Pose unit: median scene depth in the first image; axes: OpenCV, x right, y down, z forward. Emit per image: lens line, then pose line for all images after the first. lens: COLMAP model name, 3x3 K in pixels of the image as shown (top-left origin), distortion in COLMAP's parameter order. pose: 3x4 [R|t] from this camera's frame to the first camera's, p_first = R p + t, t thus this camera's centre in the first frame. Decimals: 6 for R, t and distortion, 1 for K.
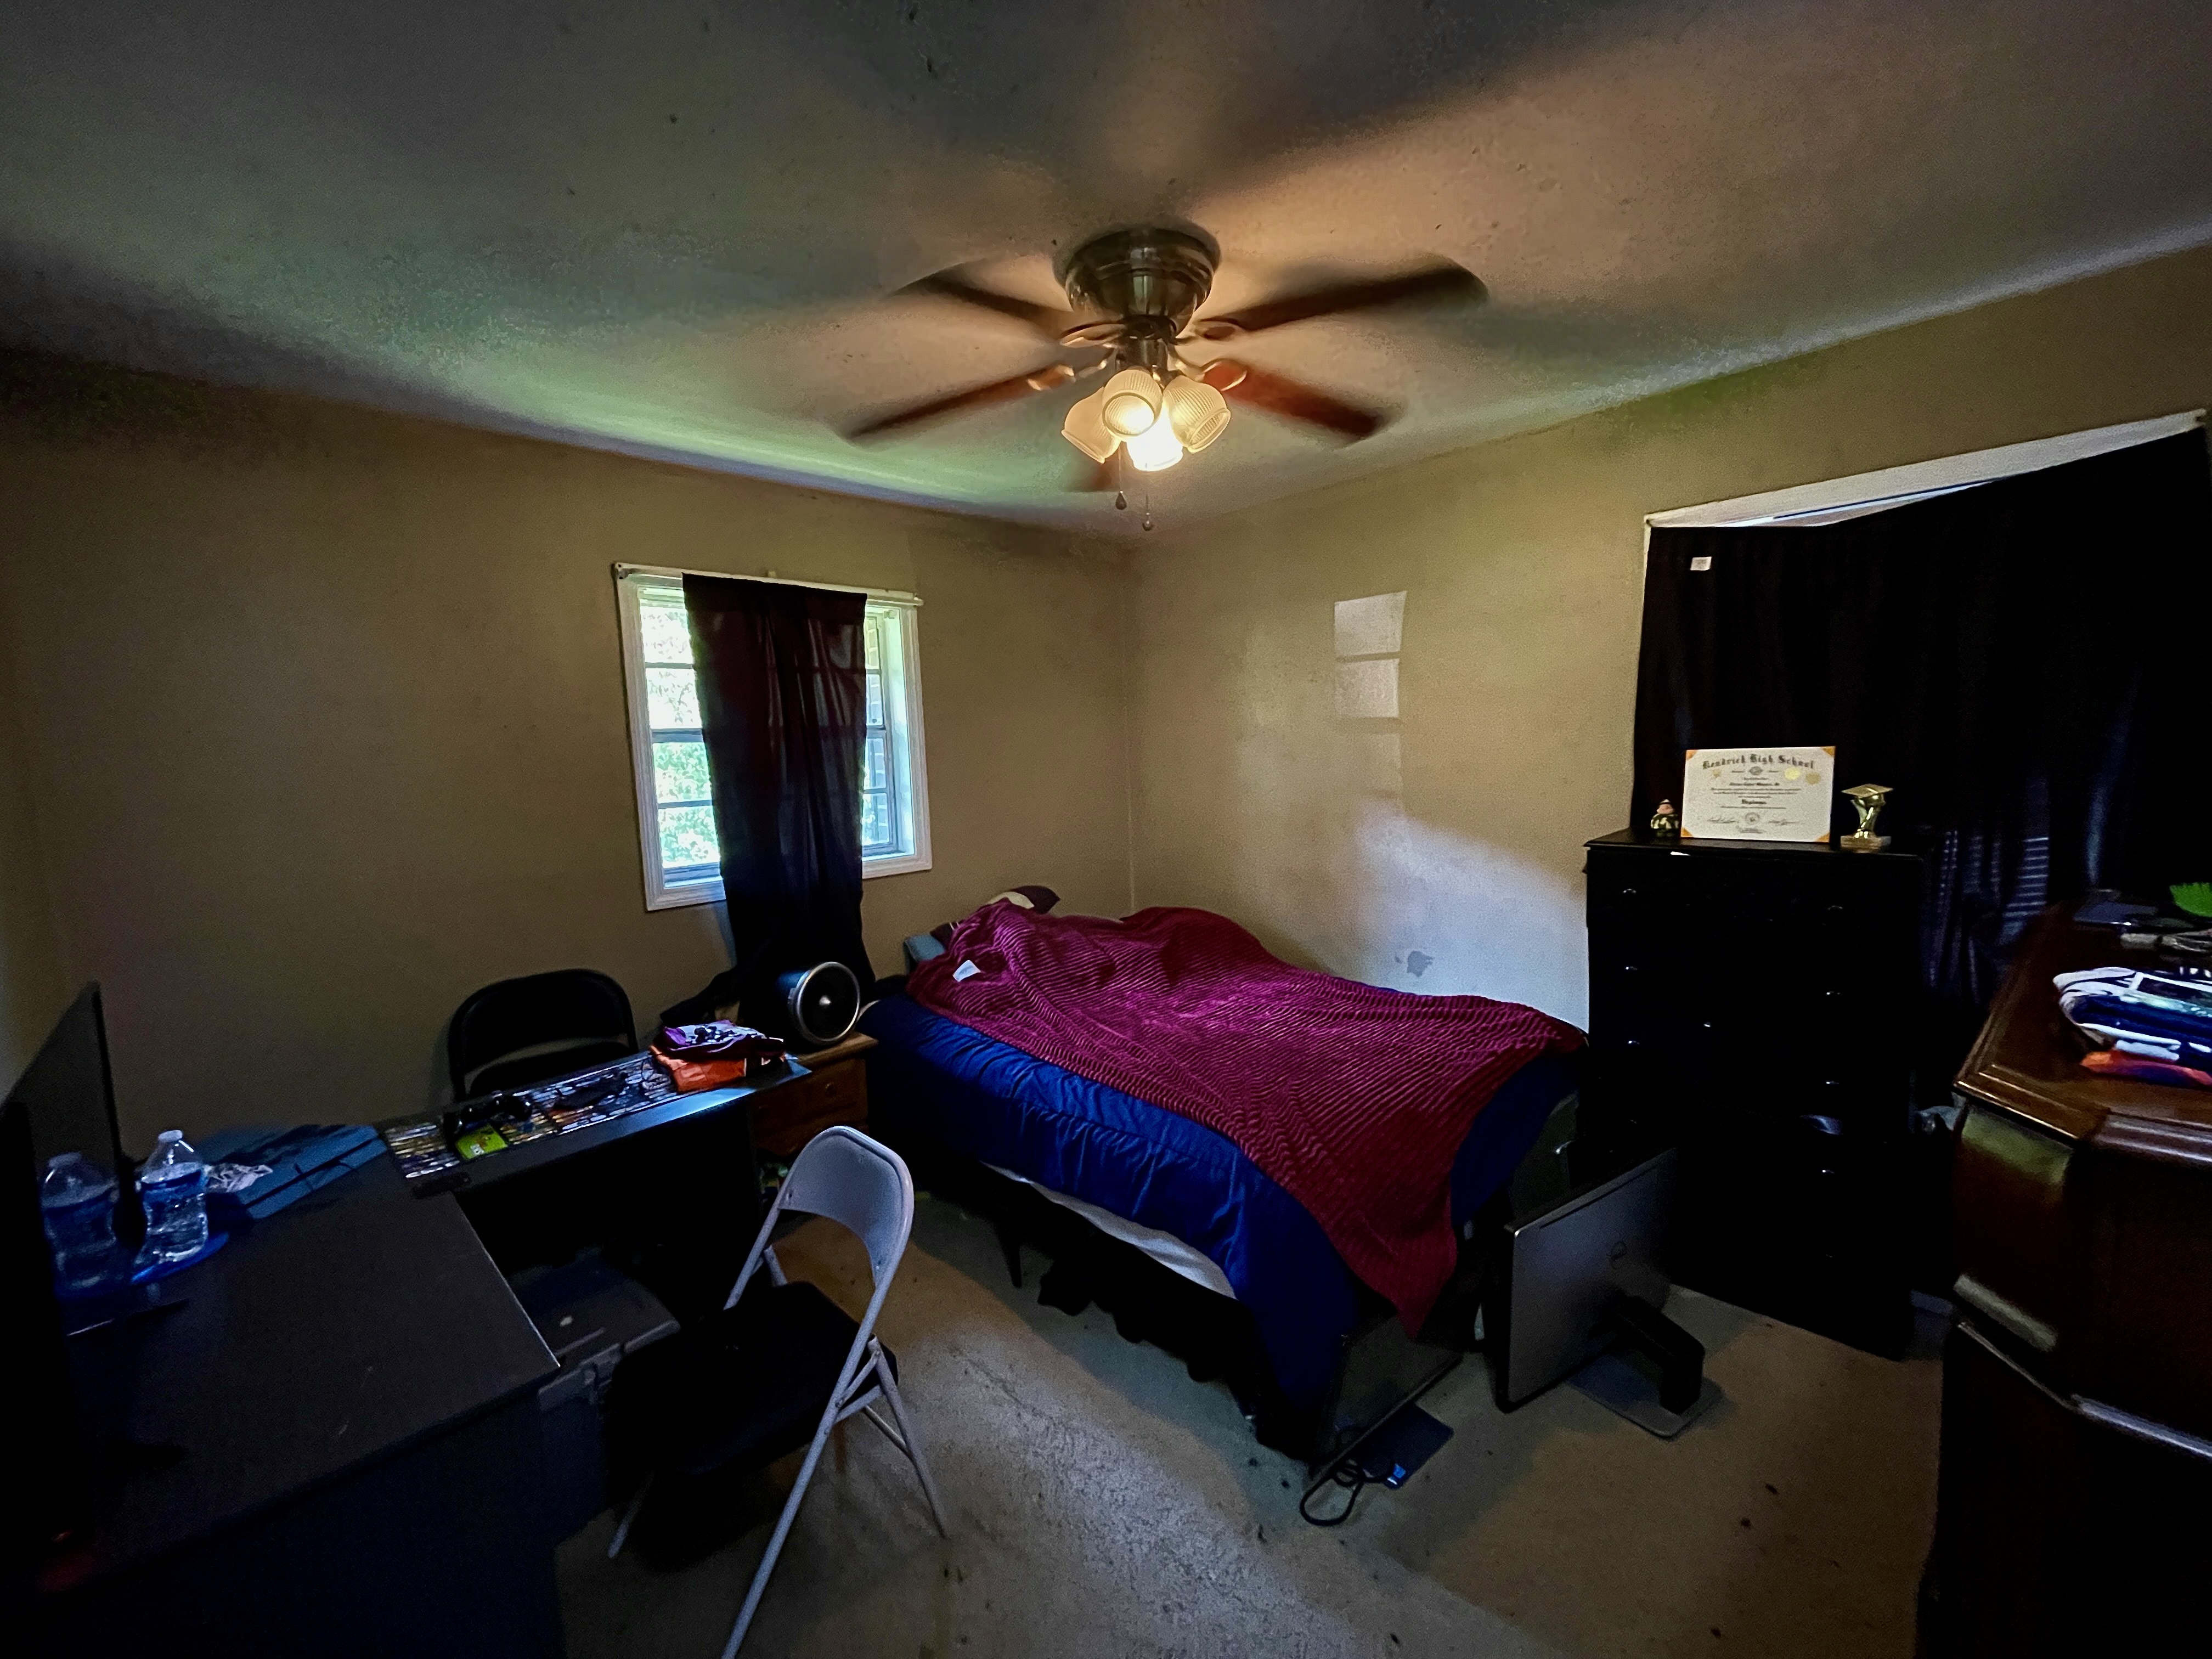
lens RADIAL K [[889.0, 0, 1101.8], [0, 889.0, 830.1], [0, 0, 1]] dist [-0.000606, -0.000387]
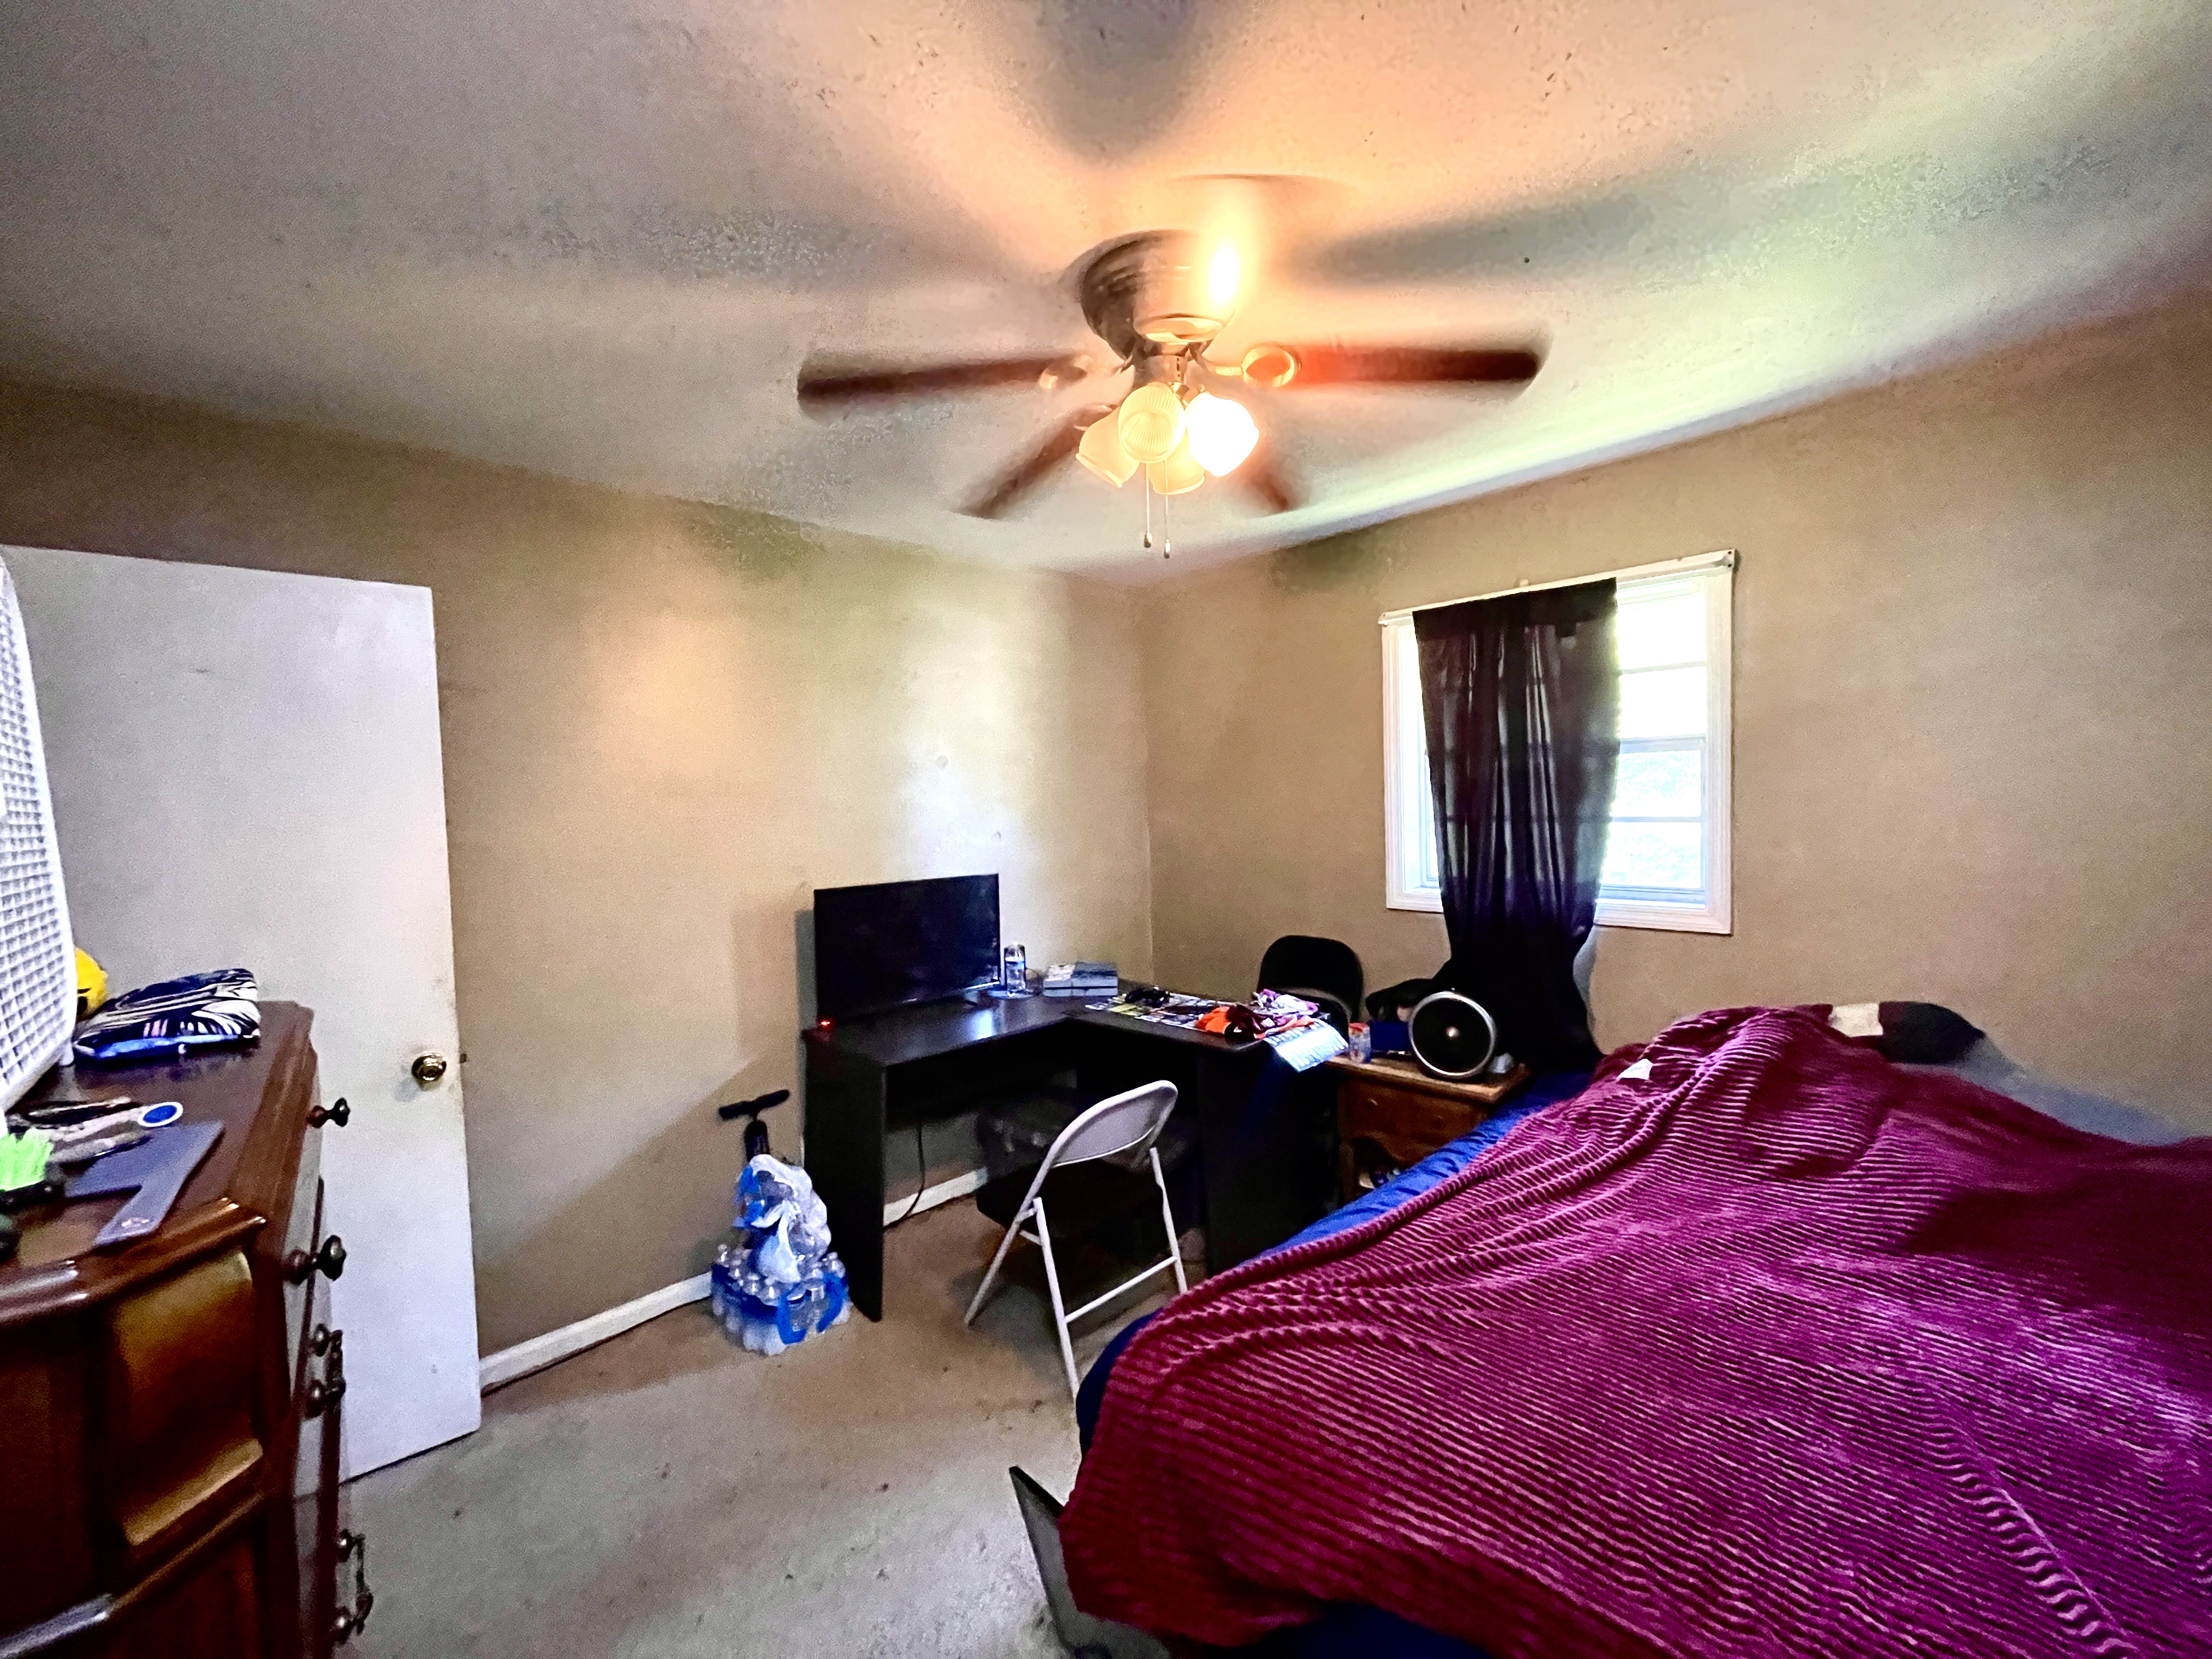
lens RADIAL K [[889.0, 0, 1101.9], [0, 889.0, 828.7], [0, 0, 1]] dist [-0.000606, -0.000387]
pose [[-0.011359, 0.077906, -0.996896, 0.599021], [-0.065333, 0.994772, 0.078484, -0.073234], [0.997799, 0.066021, -0.006210, 0.580138]]
